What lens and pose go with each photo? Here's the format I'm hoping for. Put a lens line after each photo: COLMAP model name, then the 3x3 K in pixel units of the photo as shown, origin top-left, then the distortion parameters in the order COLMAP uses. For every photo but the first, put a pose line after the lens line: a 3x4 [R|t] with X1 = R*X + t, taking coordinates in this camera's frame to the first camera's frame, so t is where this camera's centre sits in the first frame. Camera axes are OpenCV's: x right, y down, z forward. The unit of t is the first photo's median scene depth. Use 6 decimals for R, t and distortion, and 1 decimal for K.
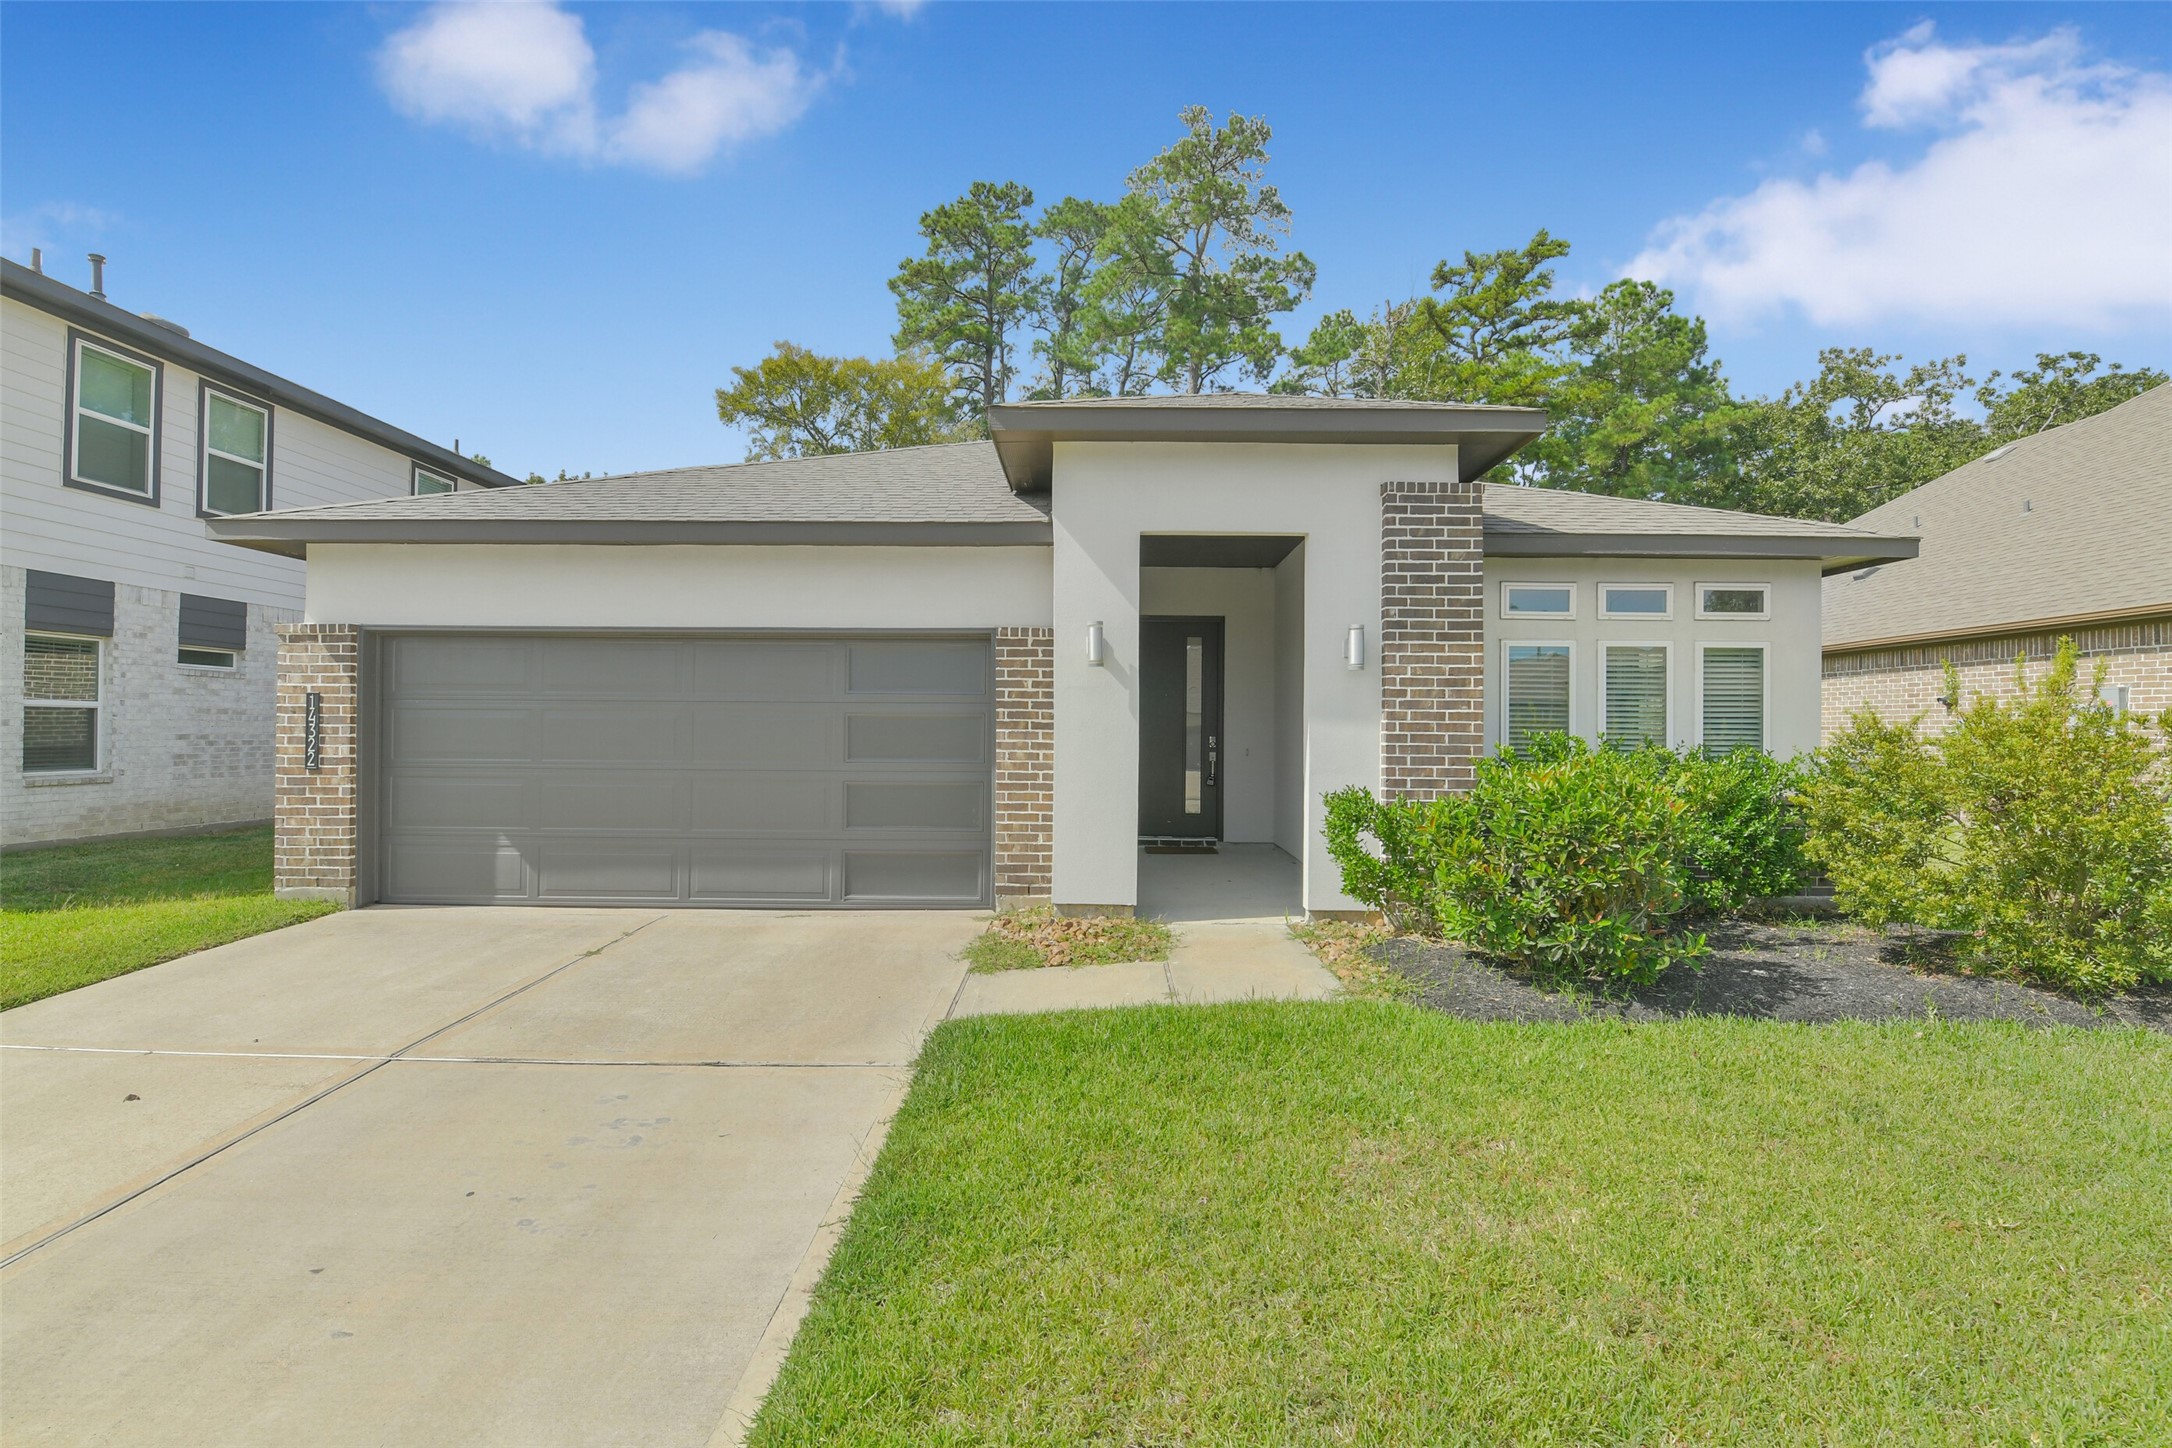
lens RADIAL K [[963.2, 0, 1094.0], [0, 963.2, 724.9], [0, 0, 1]] dist [-0.008548, -0.000661]
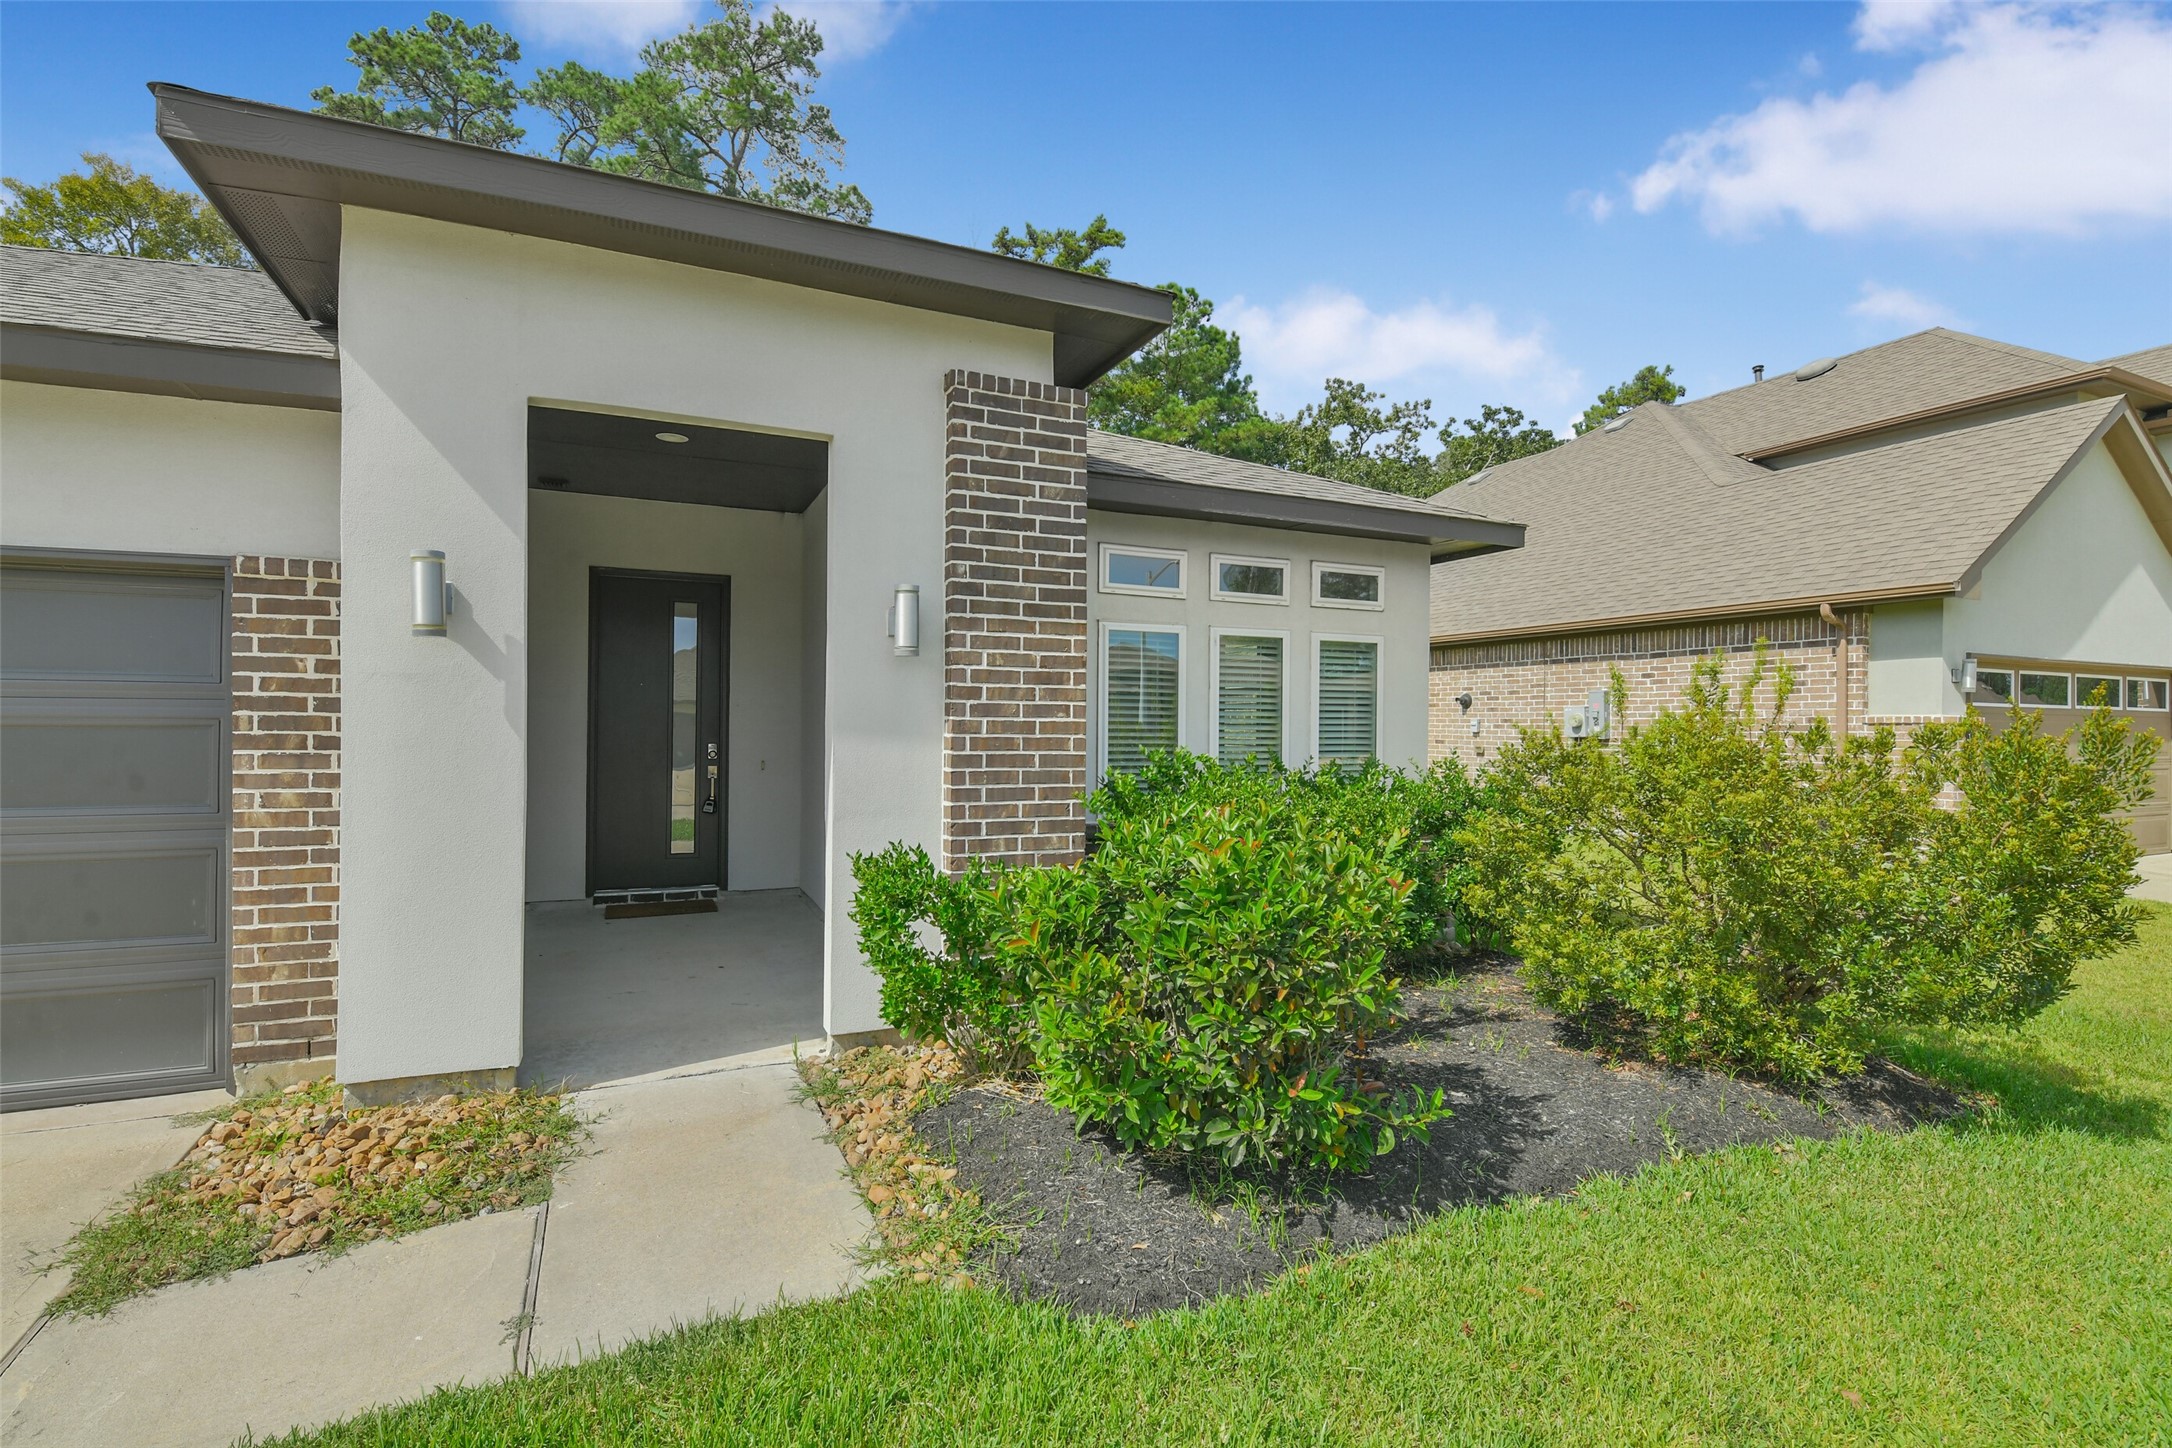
lens RADIAL K [[1035.2, 0, 1077.2], [0, 1035.2, 714.4], [0, 0, 1]] dist [0.006794, -0.007103]
pose [[0.912176, 0.004114, 0.409779, 0.085894], [-0.004066, 0.999991, -0.000988, -0.016307], [-0.409780, -0.000765, 0.912184, 0.297565]]
